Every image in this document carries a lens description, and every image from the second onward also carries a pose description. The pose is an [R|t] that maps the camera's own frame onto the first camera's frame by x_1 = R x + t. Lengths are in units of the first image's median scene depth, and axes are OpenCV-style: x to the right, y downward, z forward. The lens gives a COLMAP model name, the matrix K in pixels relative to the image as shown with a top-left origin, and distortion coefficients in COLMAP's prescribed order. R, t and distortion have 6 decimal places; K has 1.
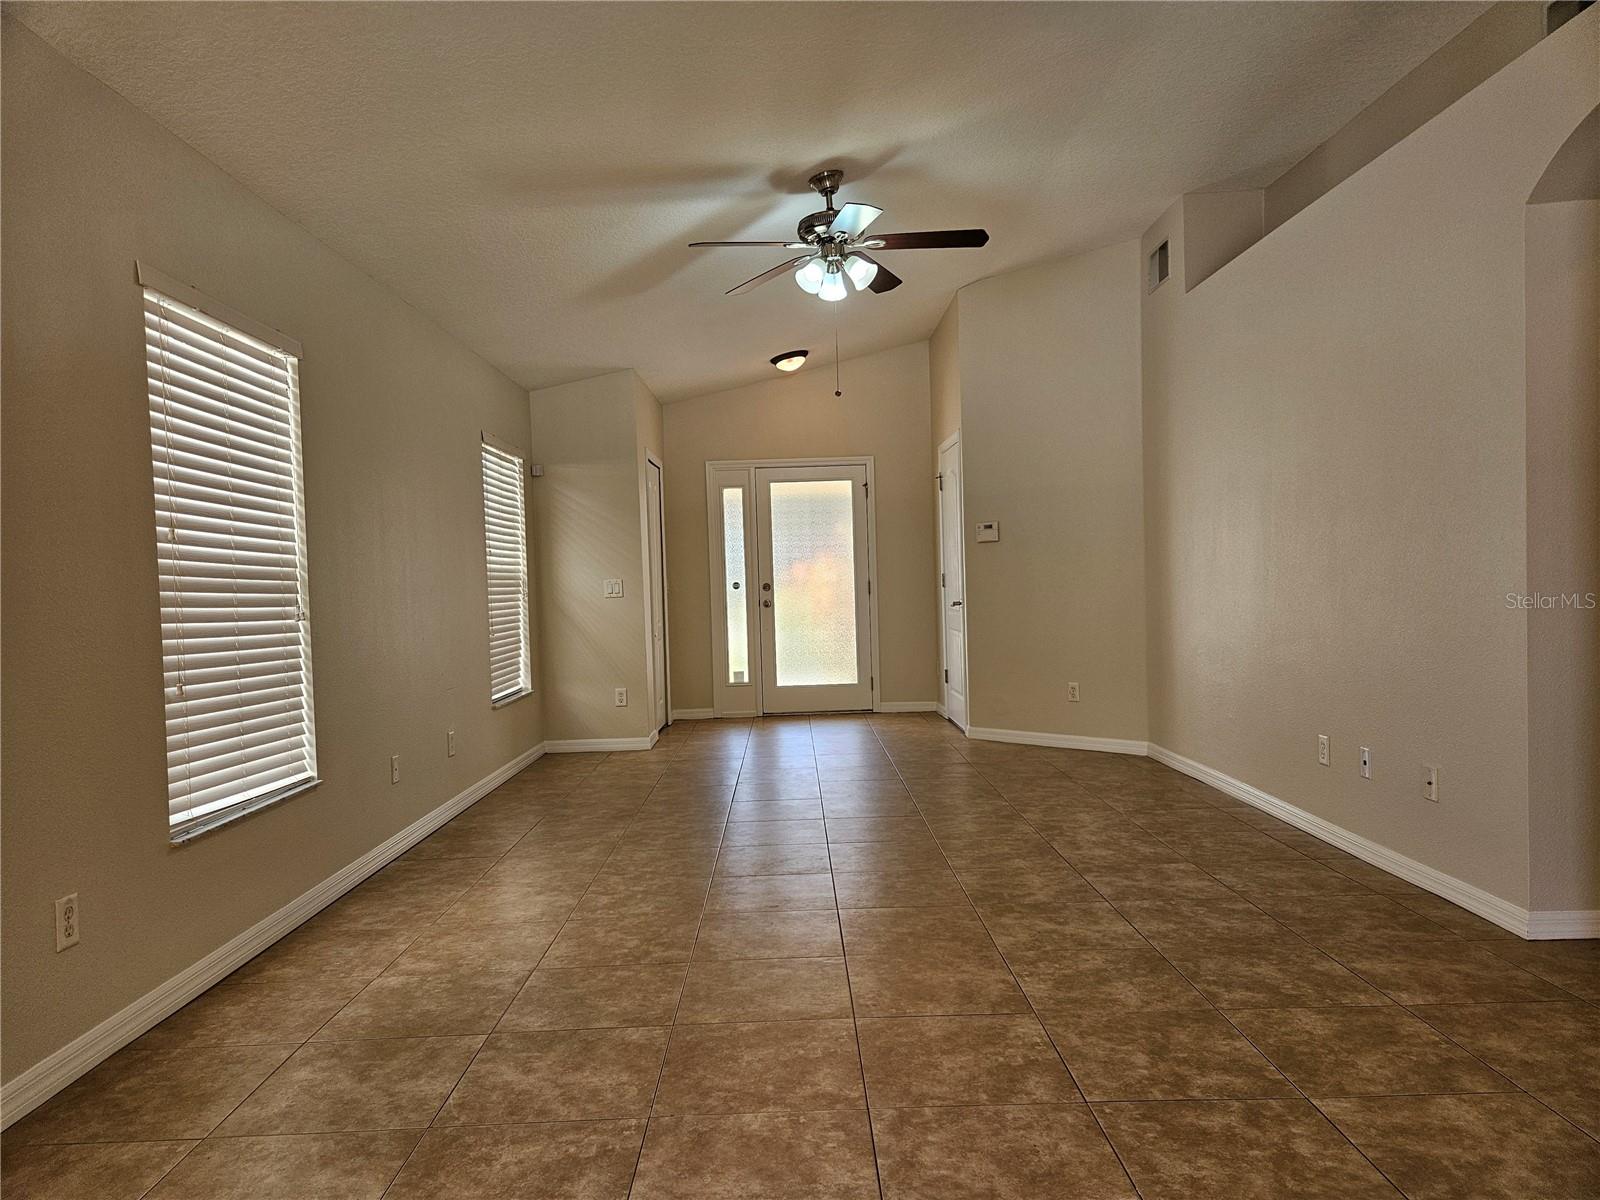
lens RADIAL K [[1068.2, 0, 809.5], [0, 1068.2, 601.3], [0, 0, 1]] dist [0.070598, -0.057320]
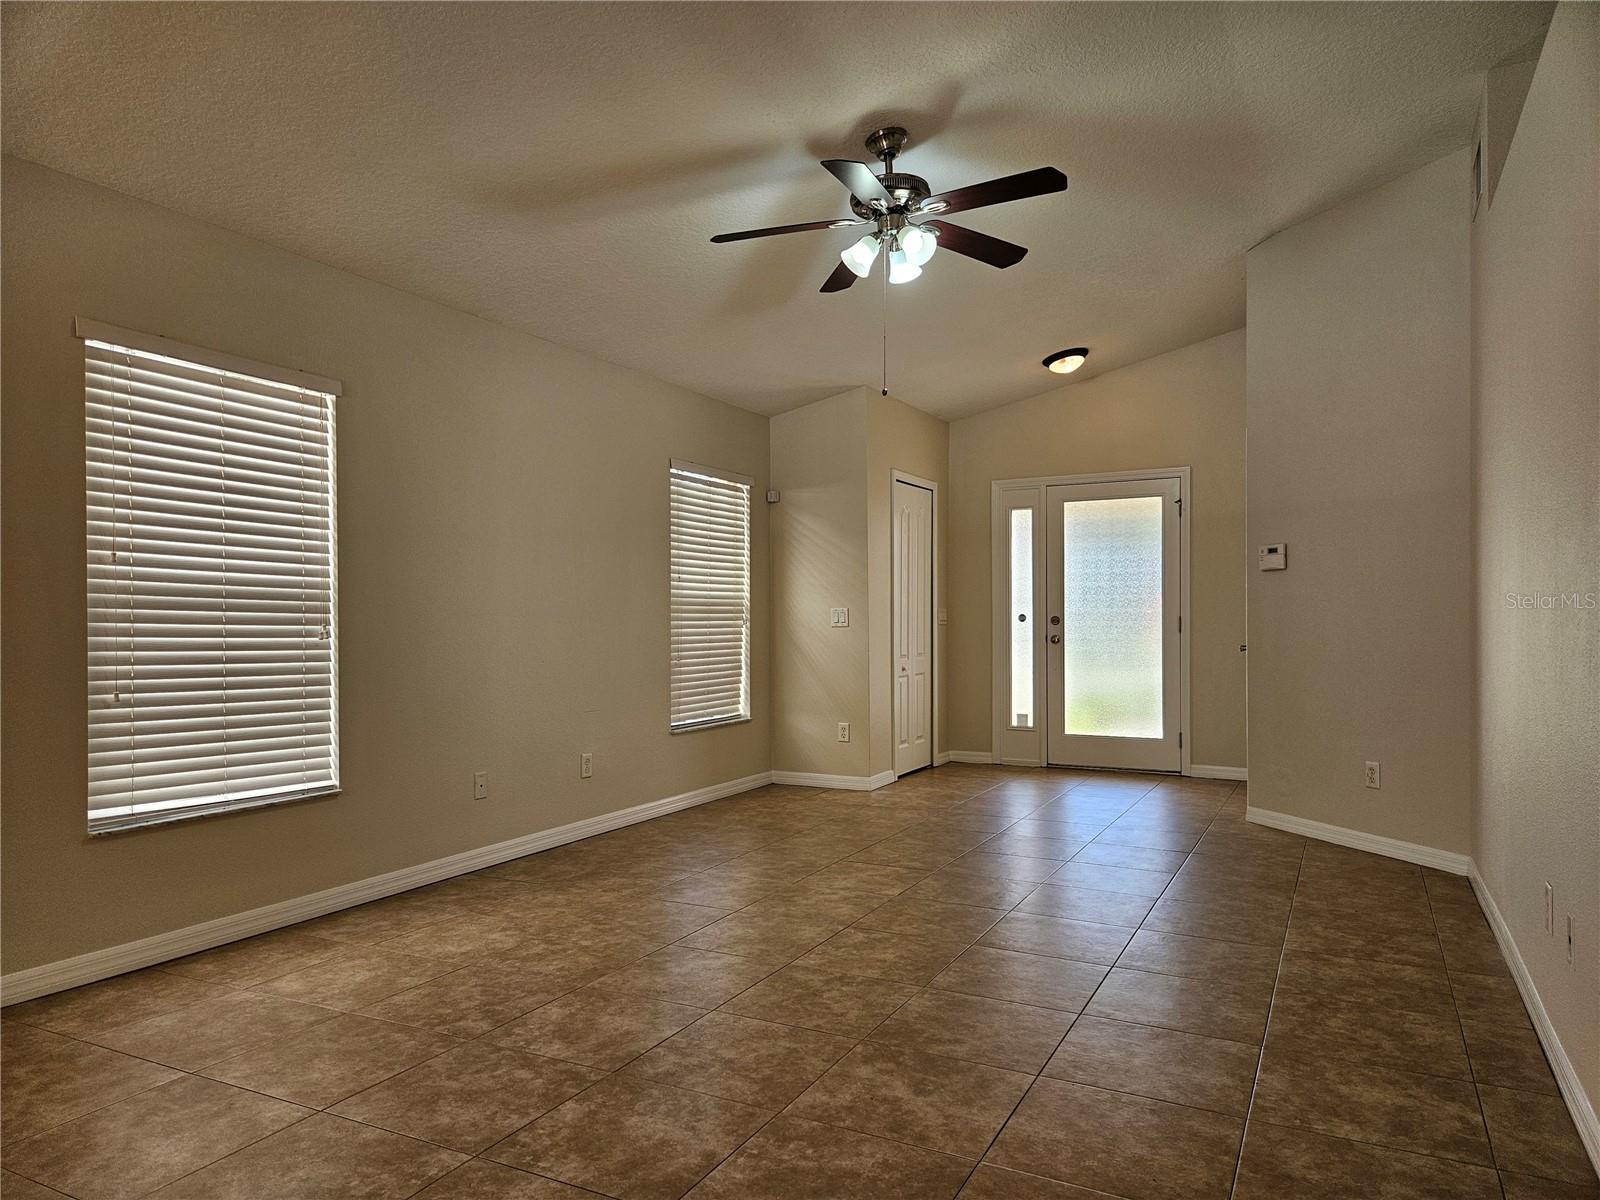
lens RADIAL K [[1068.2, 0, 795.9], [0, 1068.2, 609.9], [0, 0, 1]] dist [0.070598, -0.057320]
pose [[0.878492, 0.023075, -0.477200, 0.369714], [-0.031843, 0.999440, -0.010292, -0.011893], [0.476695, 0.024237, 0.878735, 0.229985]]
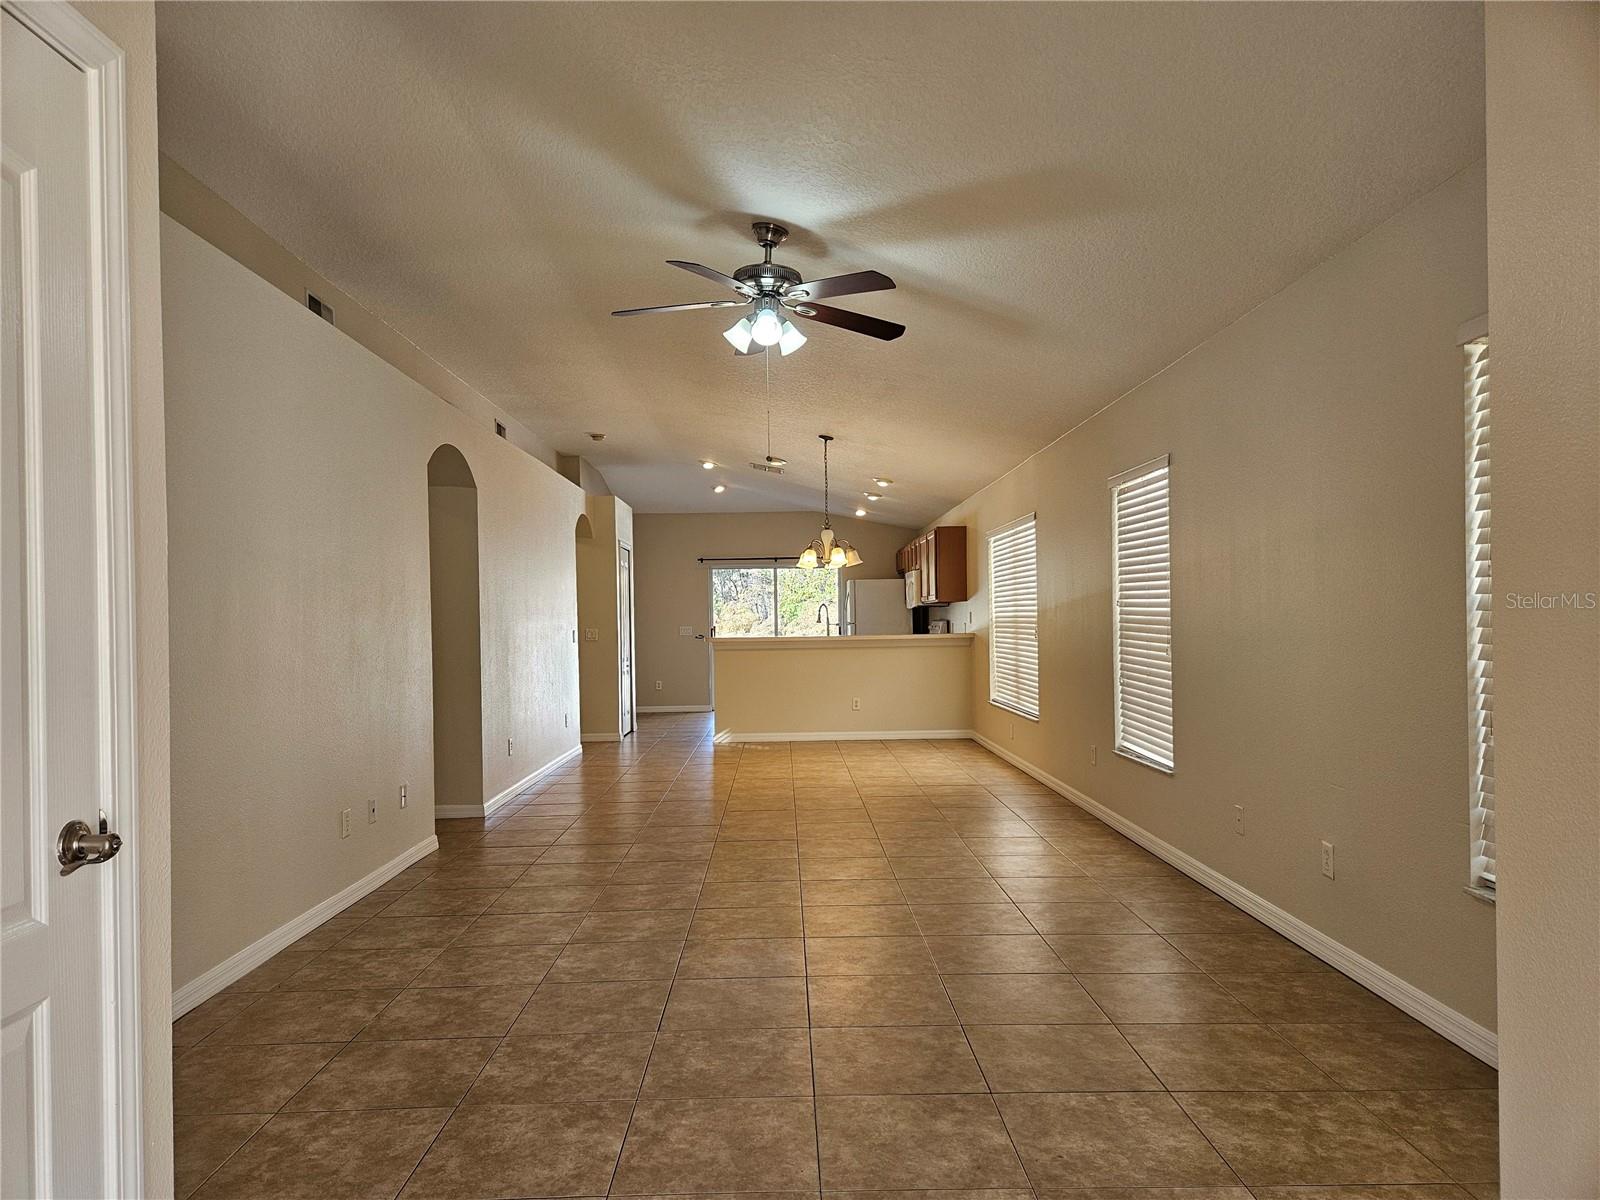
lens RADIAL K [[1068.2, 0, 799.7], [0, 1068.2, 605.7], [0, 0, 1]] dist [0.070598, -0.057320]
pose [[-0.998734, 0.050007, 0.005419, 0.012071], [0.050027, 0.998742, 0.003551, -0.059758], [-0.005235, 0.003817, -0.999979, 1.917758]]
